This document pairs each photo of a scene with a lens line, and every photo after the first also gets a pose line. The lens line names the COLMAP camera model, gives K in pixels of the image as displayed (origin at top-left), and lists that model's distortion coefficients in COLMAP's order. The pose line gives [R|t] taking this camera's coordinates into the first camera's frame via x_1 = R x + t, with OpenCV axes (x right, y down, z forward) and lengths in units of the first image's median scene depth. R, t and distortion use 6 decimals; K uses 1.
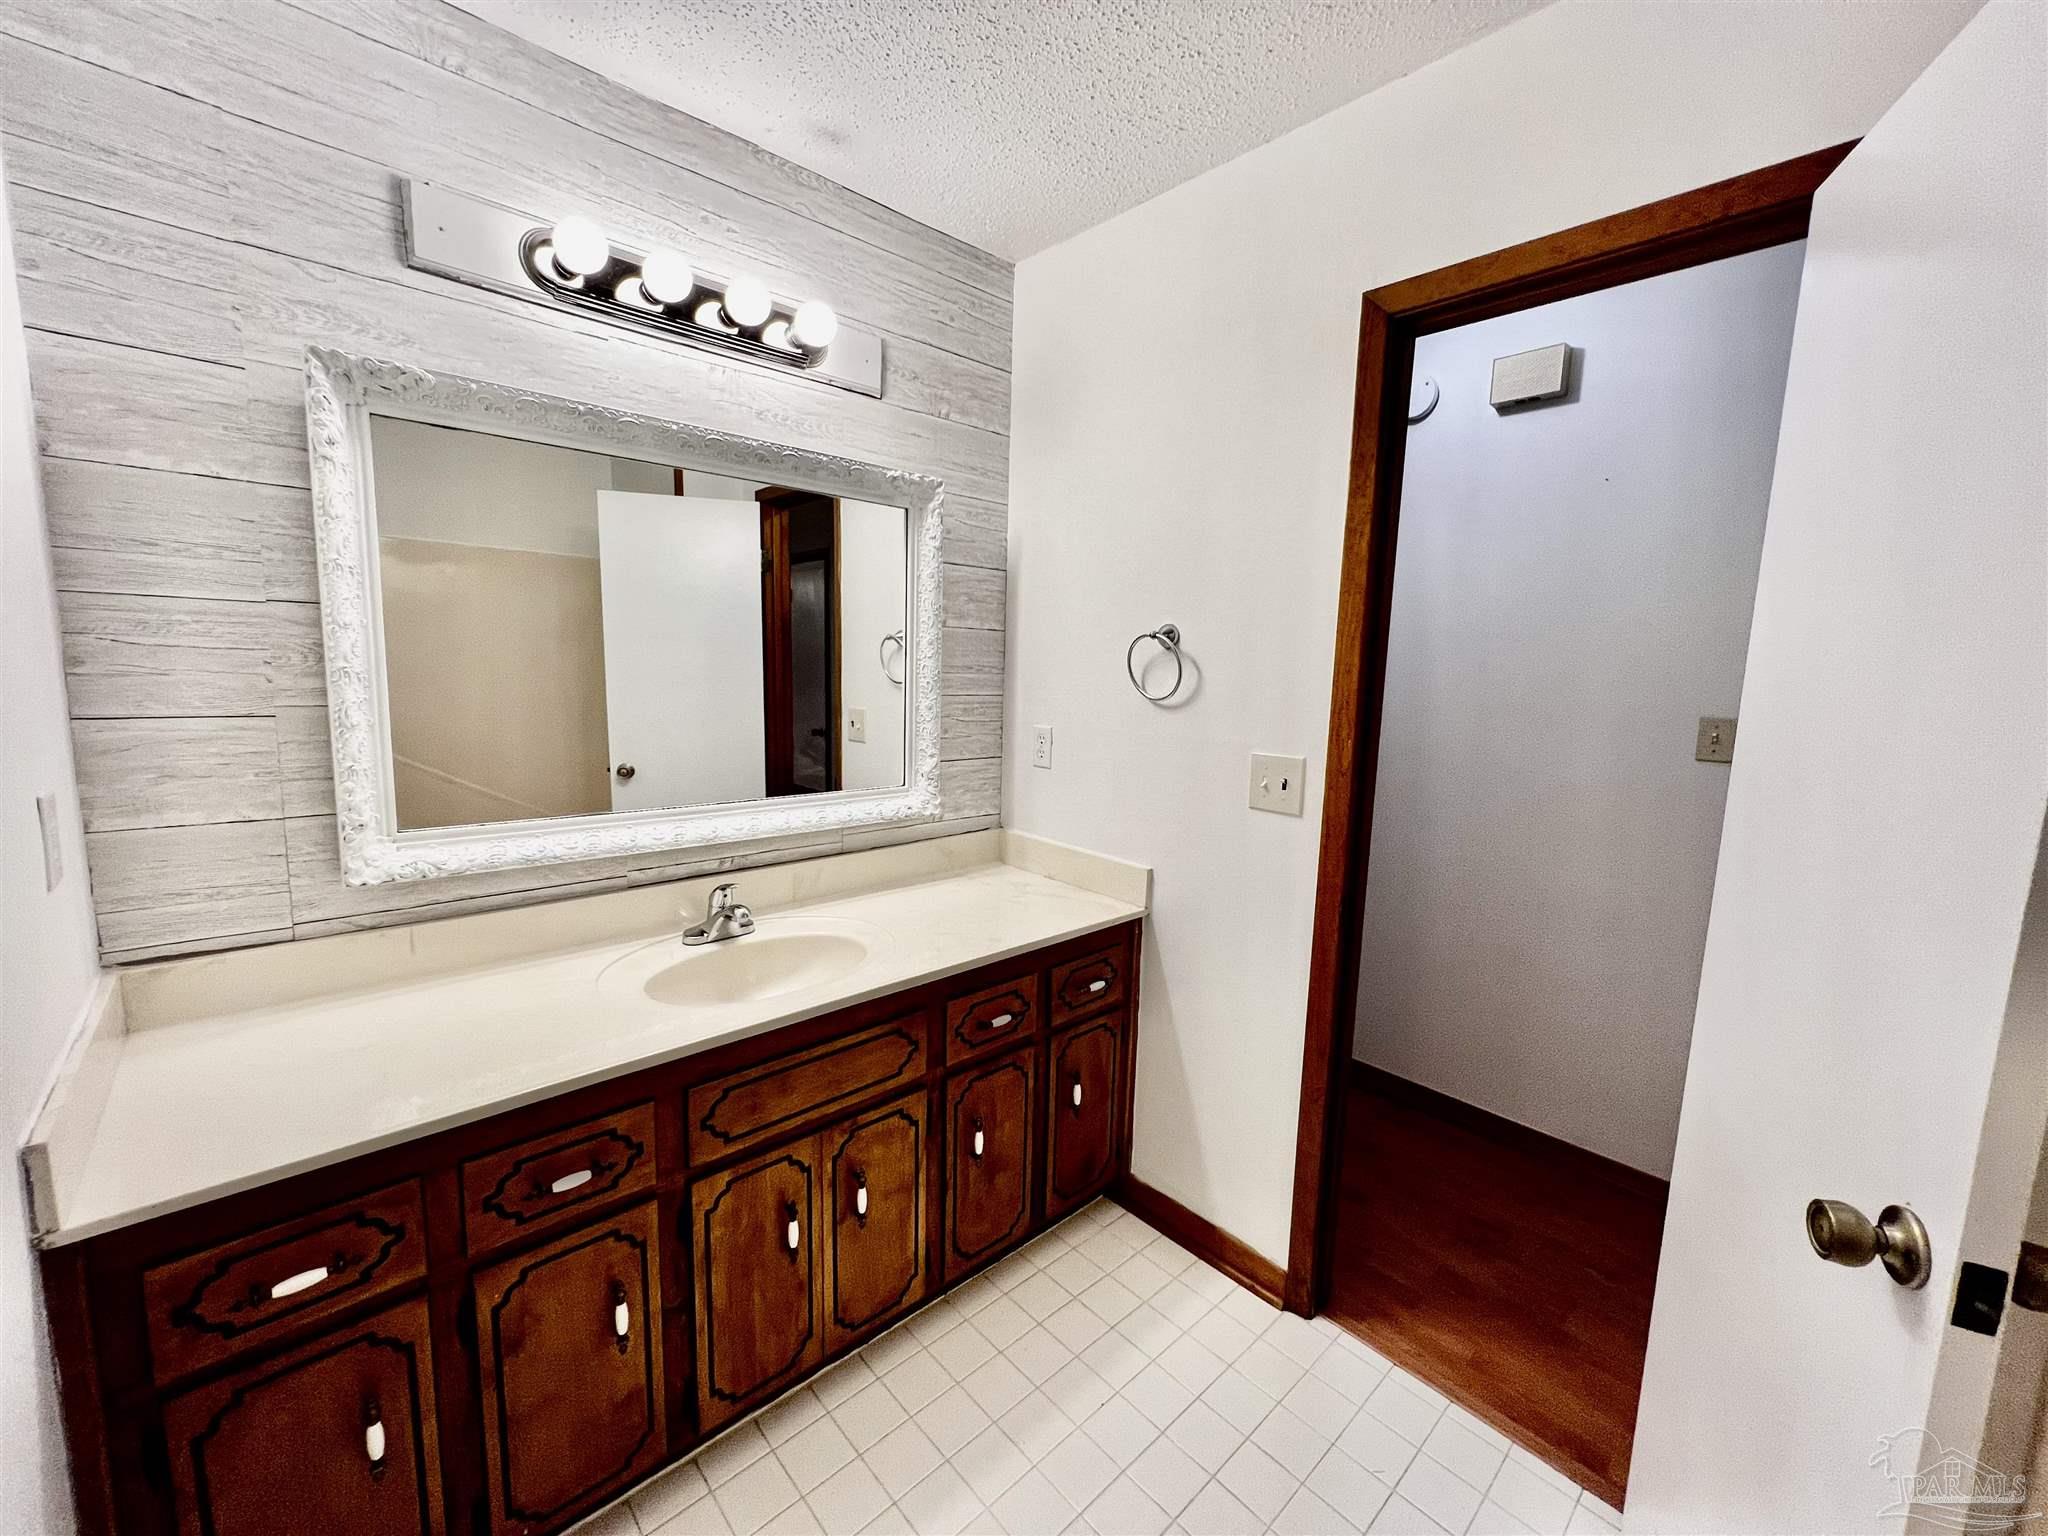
lens RADIAL K [[820.4, 0, 1017.0], [0, 820.4, 770.3], [0, 0, 1]] dist [-0.000567, 0.000460]
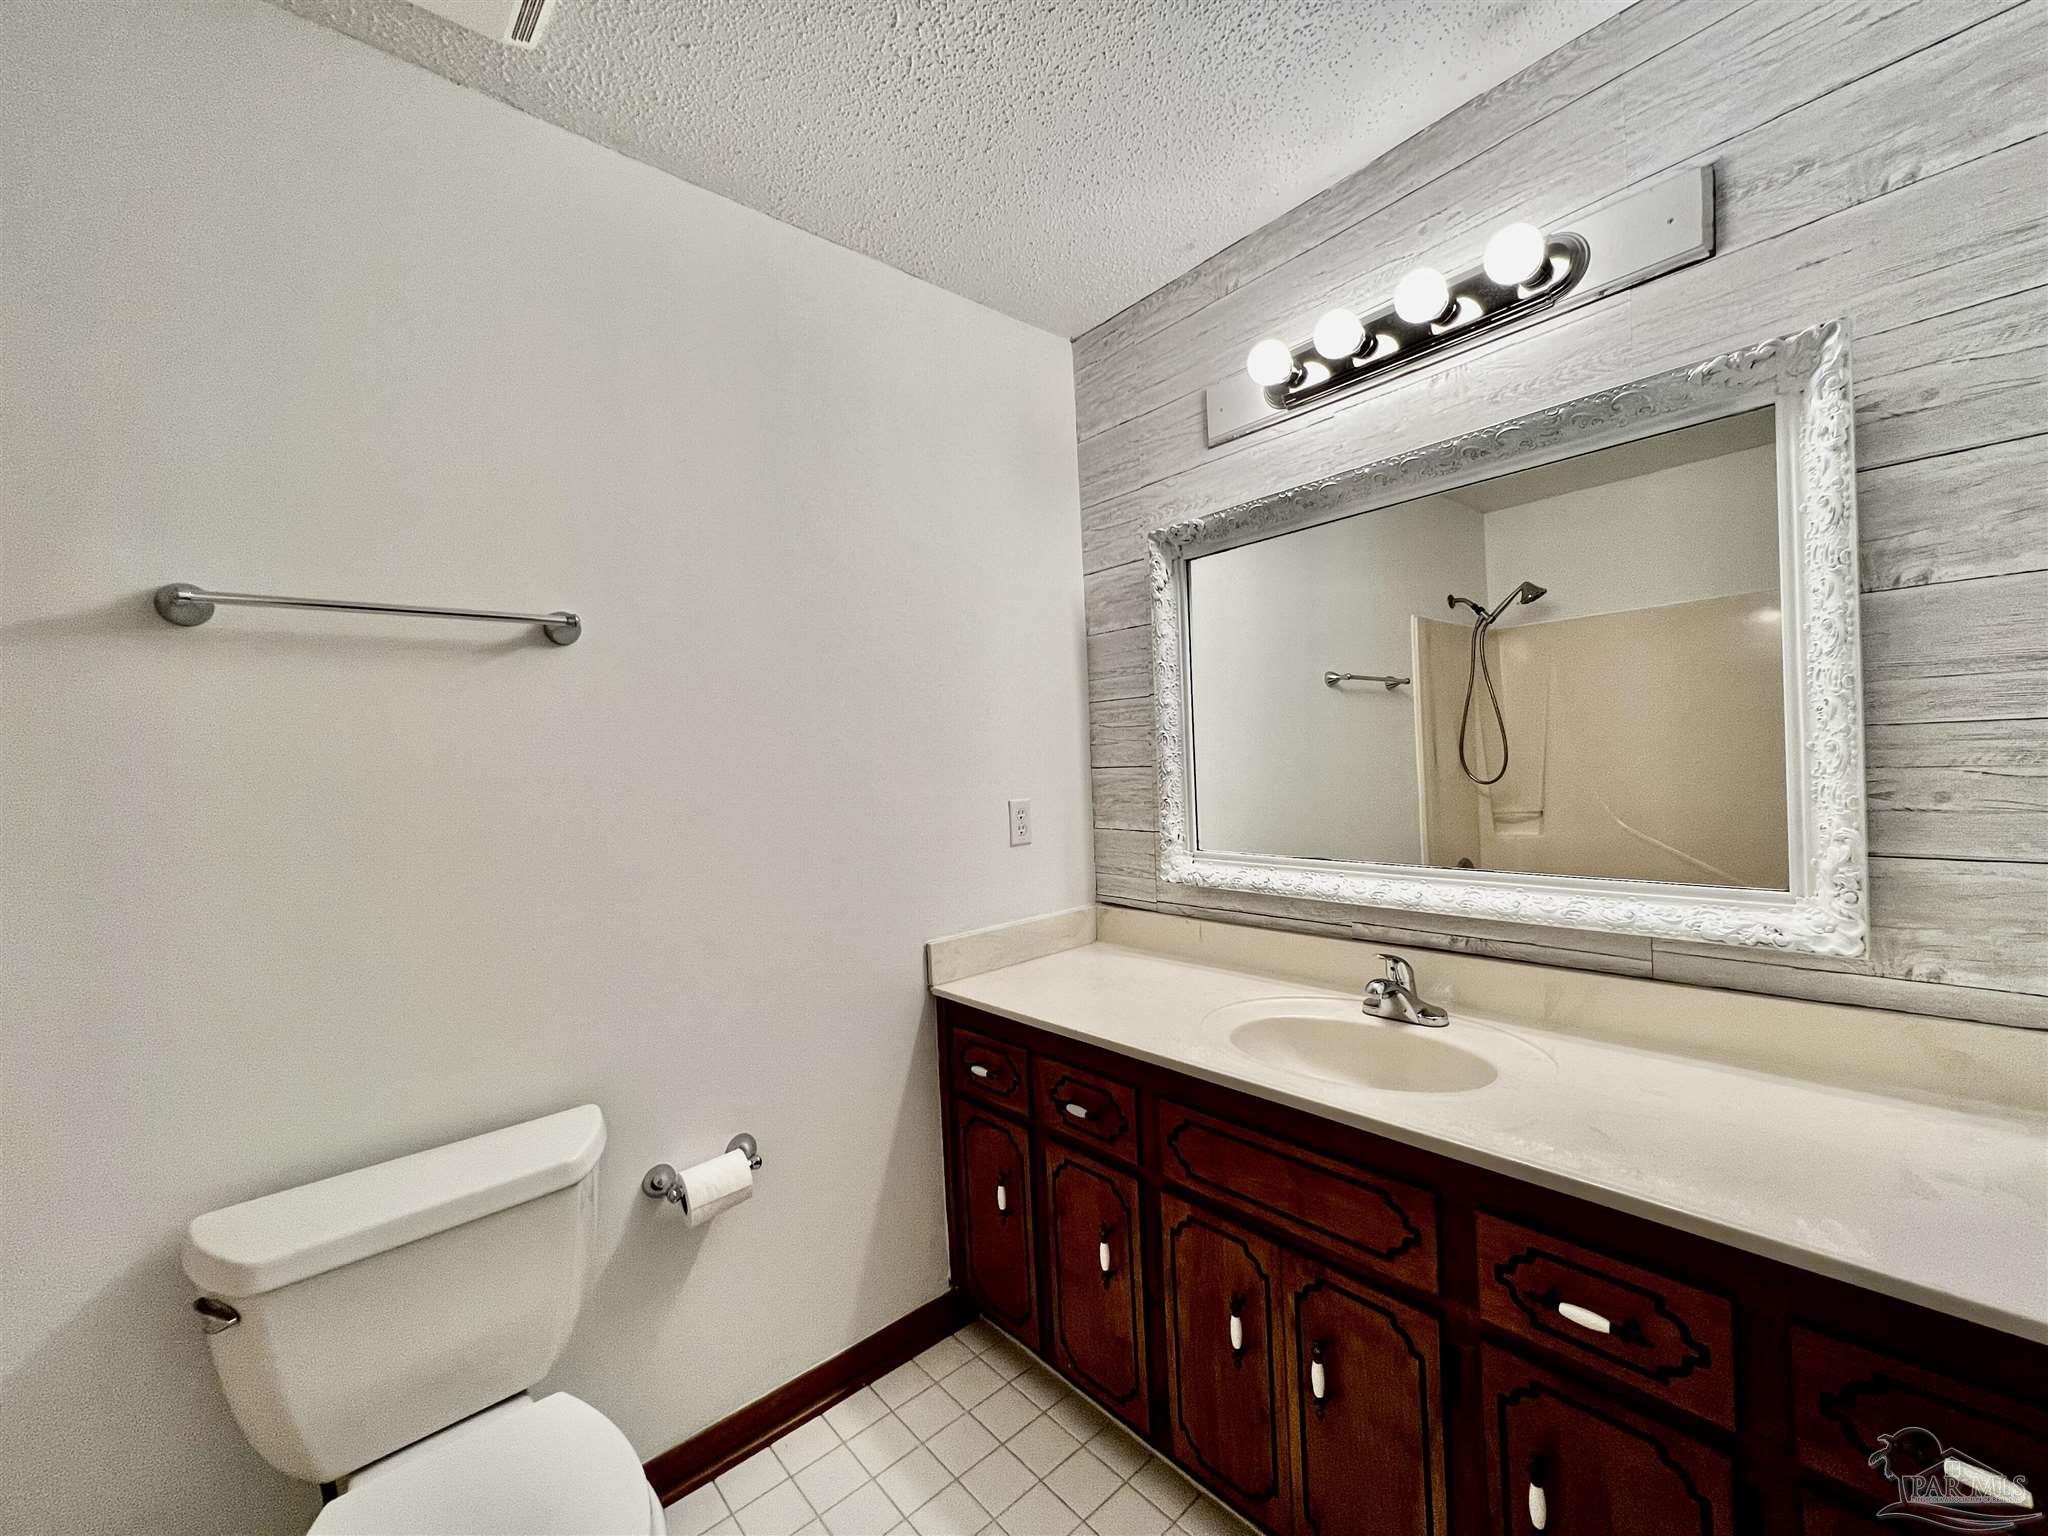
lens RADIAL K [[820.4, 0, 1025.2], [0, 820.4, 769.0], [0, 0, 1]] dist [-0.000567, 0.000460]
pose [[-0.025668, -0.017554, -0.999516, 0.610769], [-0.088189, 0.995987, -0.015228, -0.013515], [0.995773, 0.087755, -0.027113, 0.705173]]
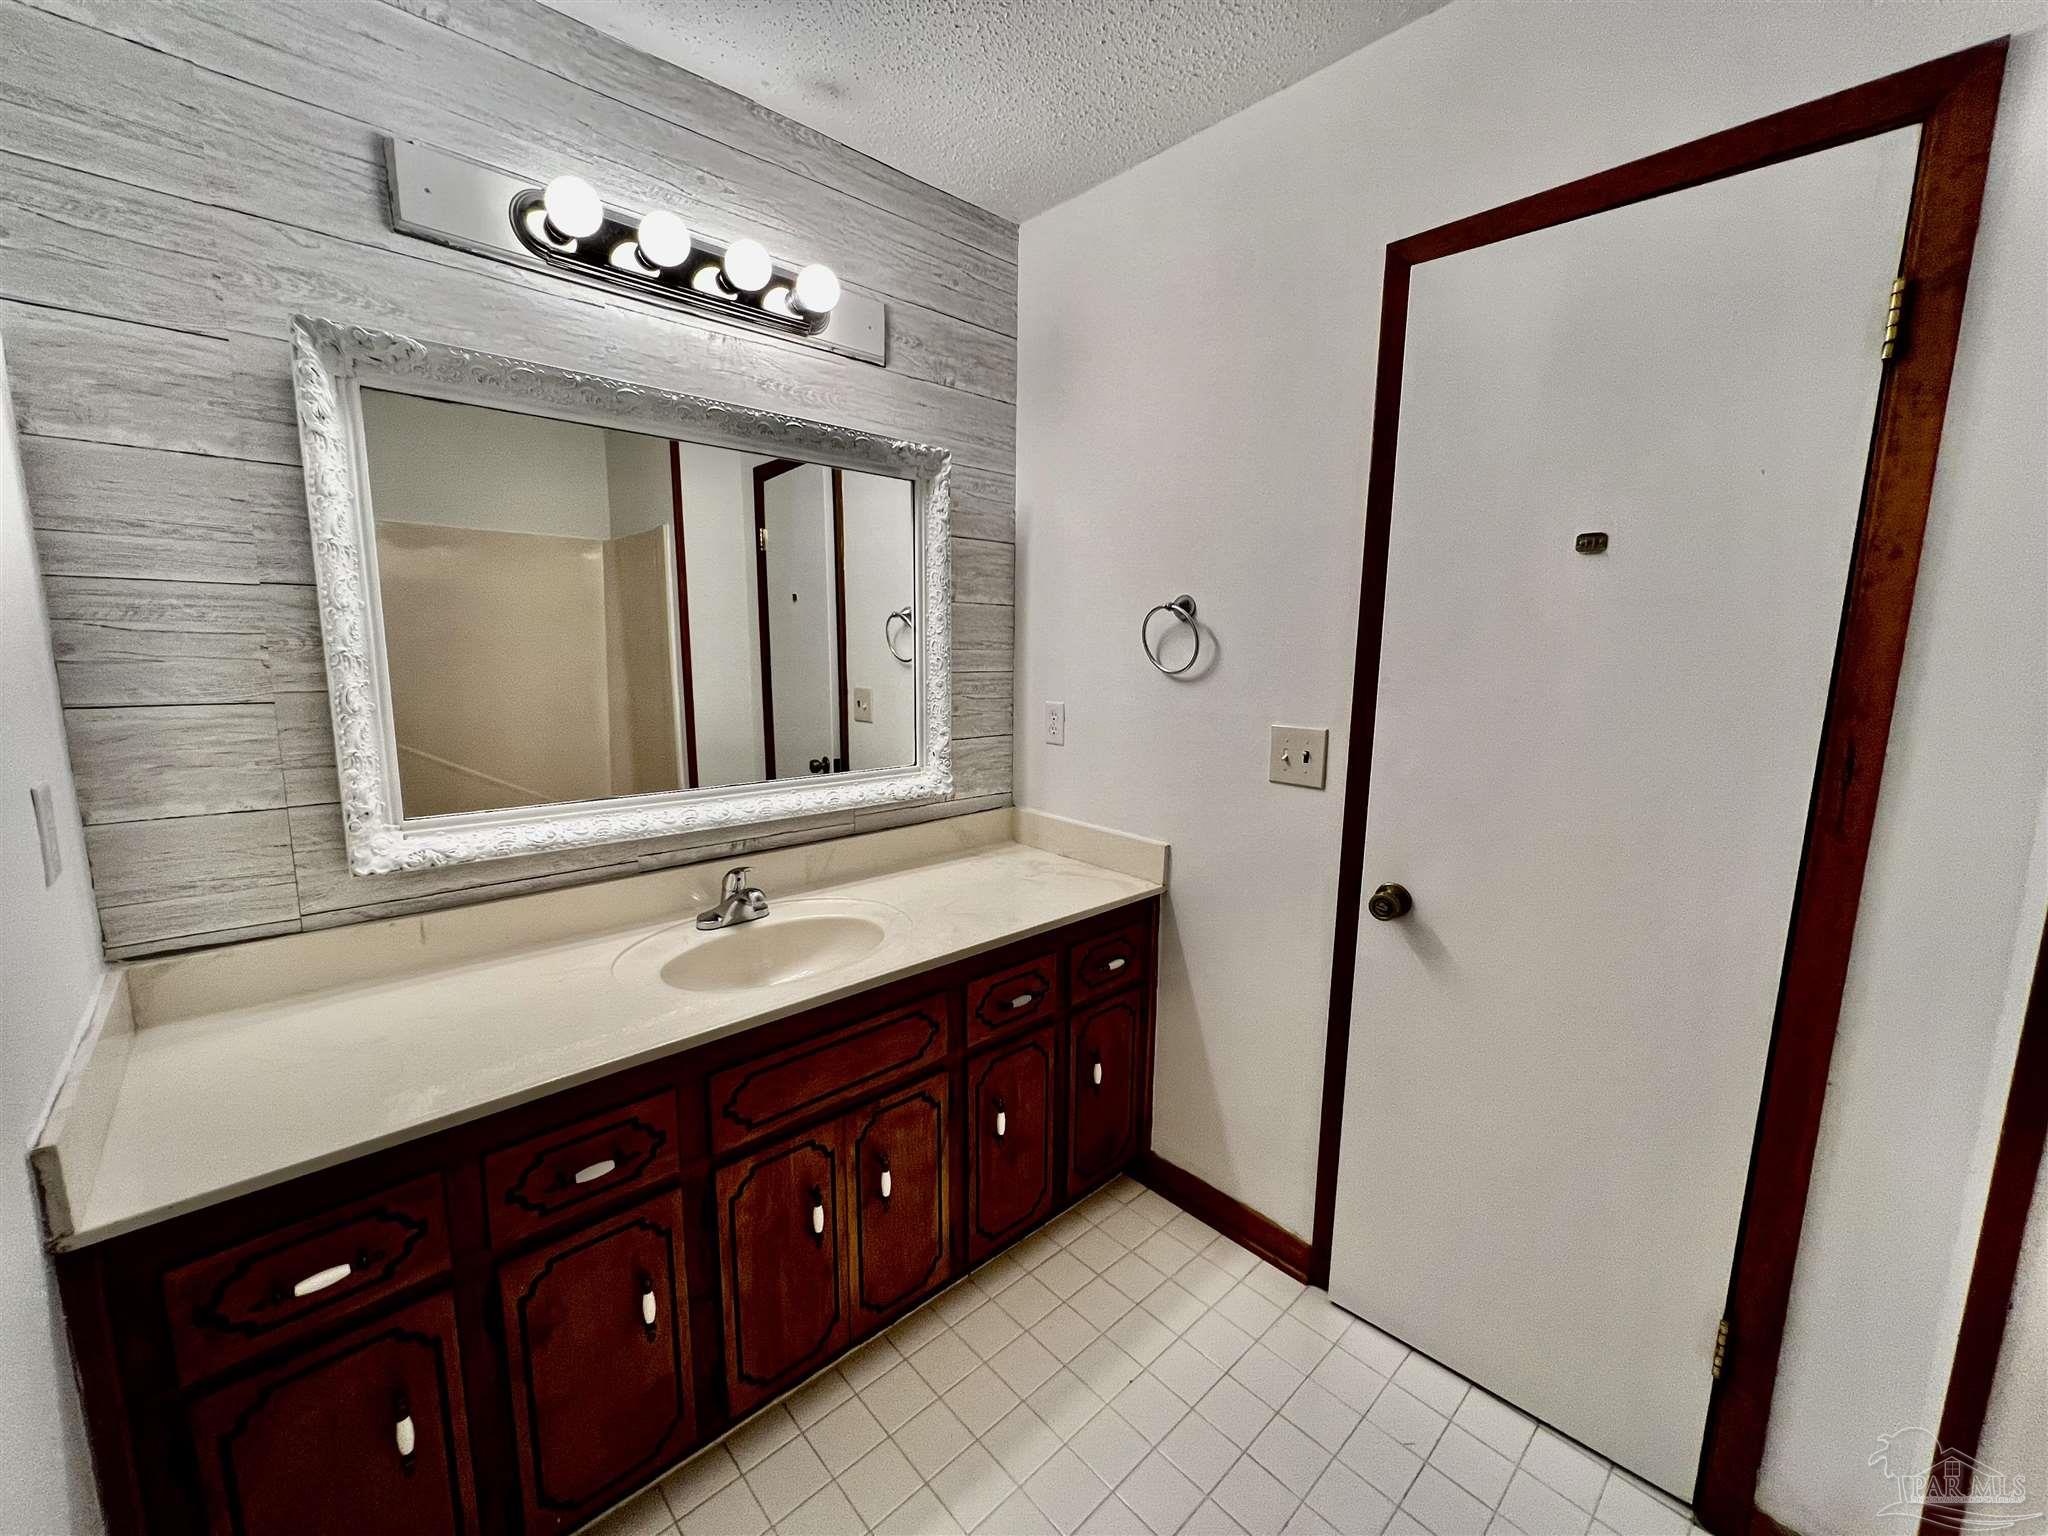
lens RADIAL K [[820.4, 0, 1016.9], [0, 820.4, 770.6], [0, 0, 1]] dist [-0.000567, 0.000460]
pose [[0.999865, -0.016424, 0.000139, -0.023290], [0.016415, 0.999553, 0.025001, 0.003921], [-0.000550, -0.024996, 0.999687, 0.023297]]
